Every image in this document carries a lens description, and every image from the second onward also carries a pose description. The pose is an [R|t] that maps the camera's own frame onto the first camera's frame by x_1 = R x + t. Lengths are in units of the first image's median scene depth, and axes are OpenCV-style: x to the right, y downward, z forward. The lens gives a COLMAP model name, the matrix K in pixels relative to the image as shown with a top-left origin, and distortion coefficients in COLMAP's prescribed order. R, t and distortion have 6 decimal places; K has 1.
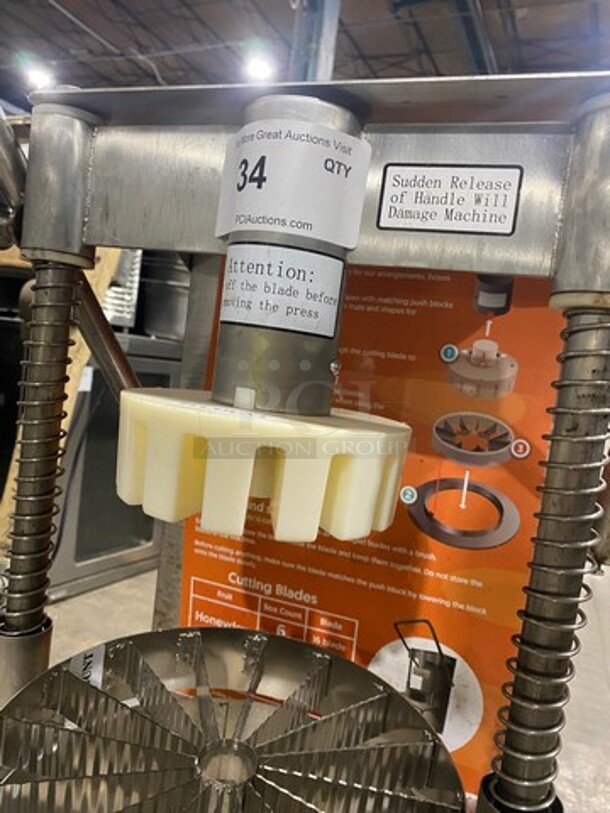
lens RADIAL K [[617.8, 0, 326.7], [0, 617.8, 406.9], [0, 0, 1]] dist [0.006687, 0.001704]
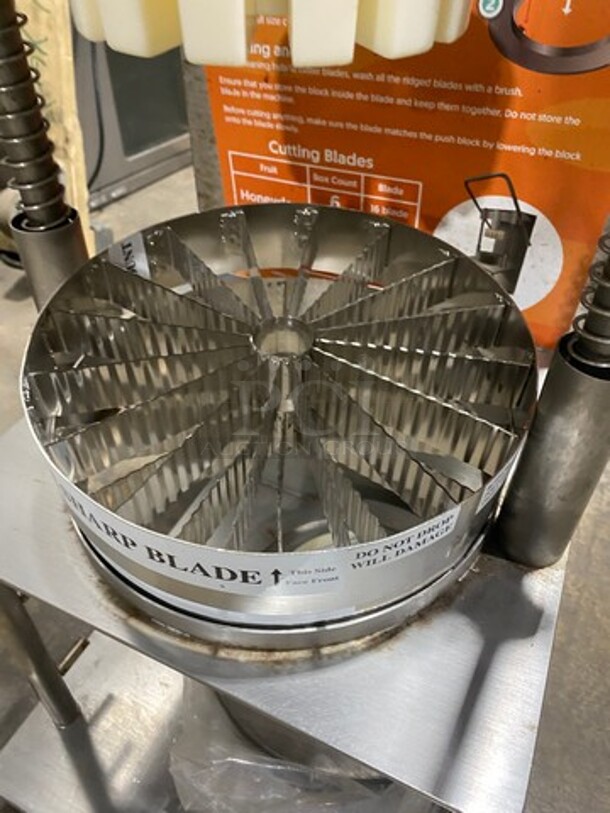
lens RADIAL K [[614.0, 0, 305.0], [0, 614.0, 406.5], [0, 0, 1]] dist [0.002630, -0.000150]
pose [[0.986620, -0.038134, -0.158517, 0.015818], [0.127251, 0.787931, 0.602471, 0.062118], [0.101926, -0.614581, 0.782241, 0.137232]]
